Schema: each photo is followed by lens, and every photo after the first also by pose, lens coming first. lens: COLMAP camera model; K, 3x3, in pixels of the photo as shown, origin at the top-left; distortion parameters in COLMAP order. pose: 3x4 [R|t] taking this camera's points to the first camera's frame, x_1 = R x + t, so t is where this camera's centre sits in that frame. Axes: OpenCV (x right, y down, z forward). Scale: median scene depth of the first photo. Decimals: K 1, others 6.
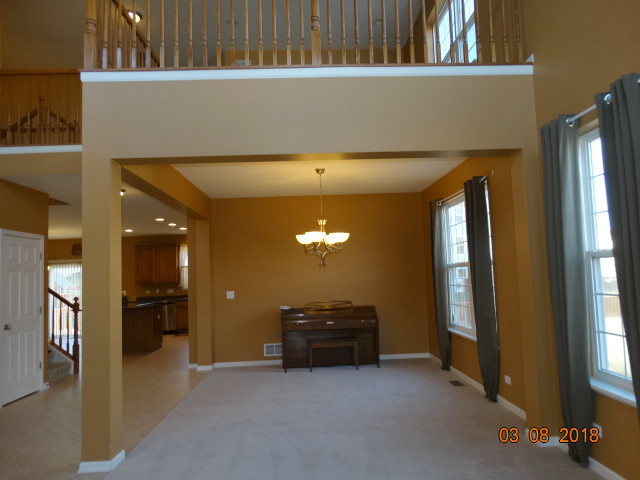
lens RADIAL K [[453.4, 0, 320.0], [0, 453.4, 240.0], [0, 0, 1]] dist [-0.000858, 0.002146]
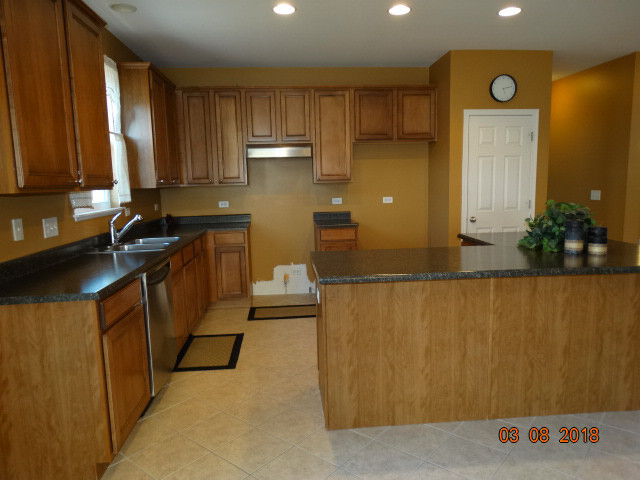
lens RADIAL K [[453.4, 0, 320.0], [0, 453.4, 240.0], [0, 0, 1]] dist [-0.000858, 0.002146]
pose [[-0.042348, -0.094267, 0.994646, -0.561246], [-0.064094, 0.993745, 0.091453, 0.090600], [-0.997045, -0.059878, -0.048125, 0.881078]]
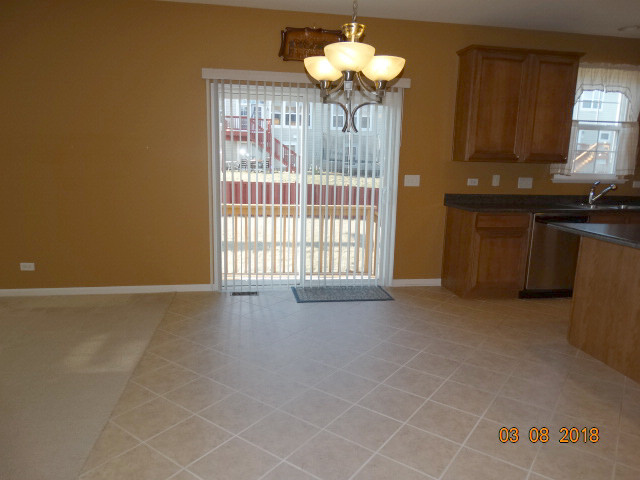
lens RADIAL K [[453.4, 0, 320.0], [0, 453.4, 240.0], [0, 0, 1]] dist [-0.000858, 0.002146]
pose [[0.991336, 0.036497, 0.126175, -0.557014], [-0.068913, 0.962310, 0.263081, 0.069831], [-0.111818, -0.269496, 0.956488, 0.631916]]
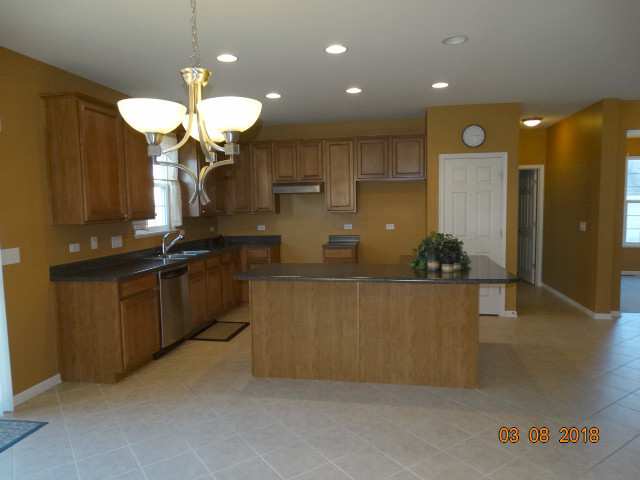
lens RADIAL K [[453.4, 0, 320.0], [0, 453.4, 240.0], [0, 0, 1]] dist [-0.000858, 0.002146]
pose [[0.224482, -0.048012, 0.973295, -0.659562], [-0.075403, 0.994935, 0.066471, 0.074368], [-0.971557, -0.088311, 0.219725, 0.757613]]
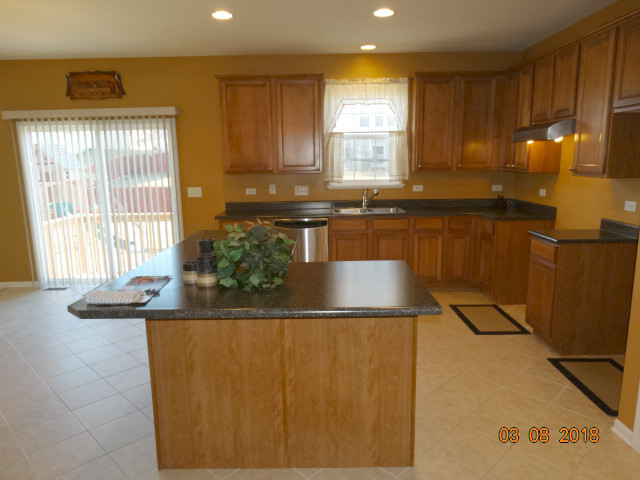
lens RADIAL K [[440.2, 0, 320.0], [0, 440.2, 240.0], [0, 0, 1]] dist [-0.003918, -0.000197]
pose [[0.999333, 0.020929, -0.029912, -0.299059], [-0.012224, 0.963892, 0.266015, 0.045776], [0.034399, -0.265472, 0.963505, 0.578209]]
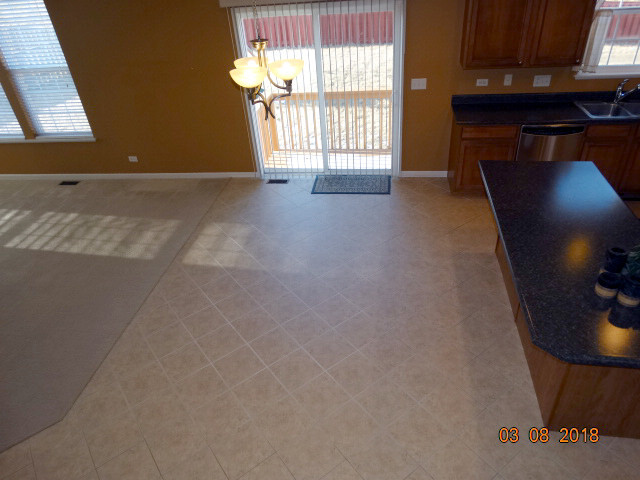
lens RADIAL K [[440.2, 0, 320.0], [0, 440.2, 240.0], [0, 0, 1]] dist [-0.003918, -0.000197]
pose [[0.981714, 0.077990, -0.173654, -0.442352], [0.051196, 0.770447, 0.635445, -0.031198], [0.183350, -0.632716, 0.752365, 0.597267]]
